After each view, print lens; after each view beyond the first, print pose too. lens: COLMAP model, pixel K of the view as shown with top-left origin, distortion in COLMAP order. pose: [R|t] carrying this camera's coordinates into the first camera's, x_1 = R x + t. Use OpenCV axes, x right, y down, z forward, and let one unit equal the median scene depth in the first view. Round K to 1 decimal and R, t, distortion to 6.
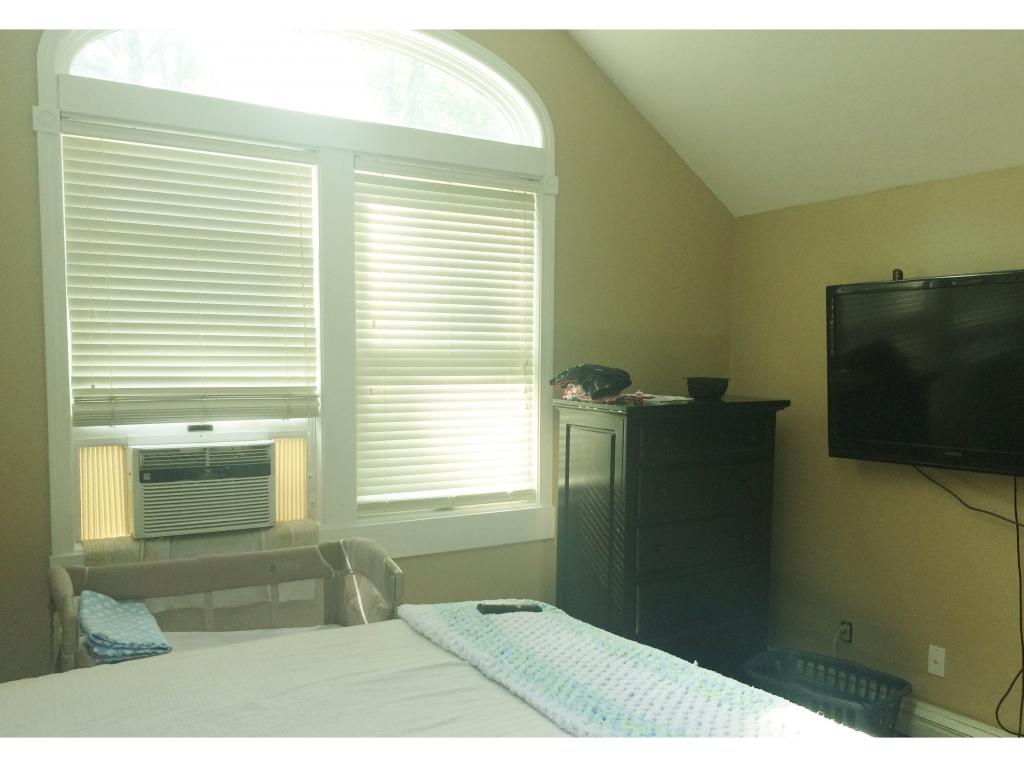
lens RADIAL K [[956.5, 0, 512.5], [0, 956.5, 431.2], [0, 0, 1]] dist [0.013507, 0.002520]
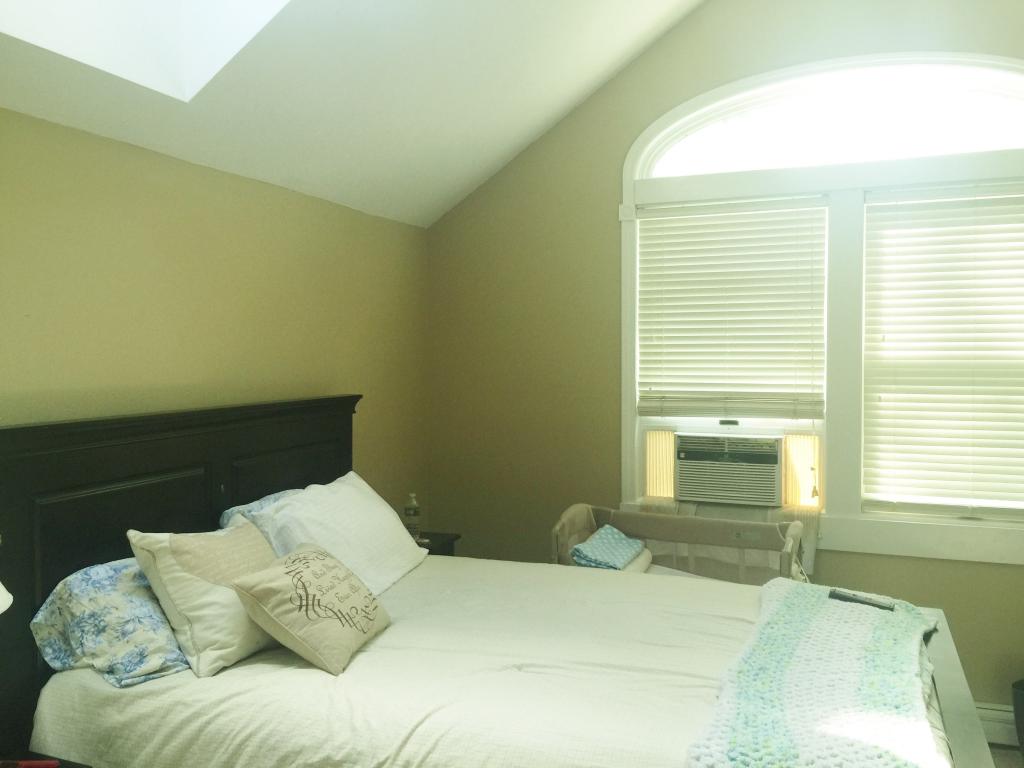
lens RADIAL K [[914.5, 0, 510.4], [0, 914.5, 377.3], [0, 0, 1]] dist [0.023365, 0.008322]
pose [[0.538199, 0.008458, -0.842775, 0.572120], [-0.062394, 0.997606, -0.029833, -0.009103], [0.840505, 0.068640, 0.537438, 0.078446]]
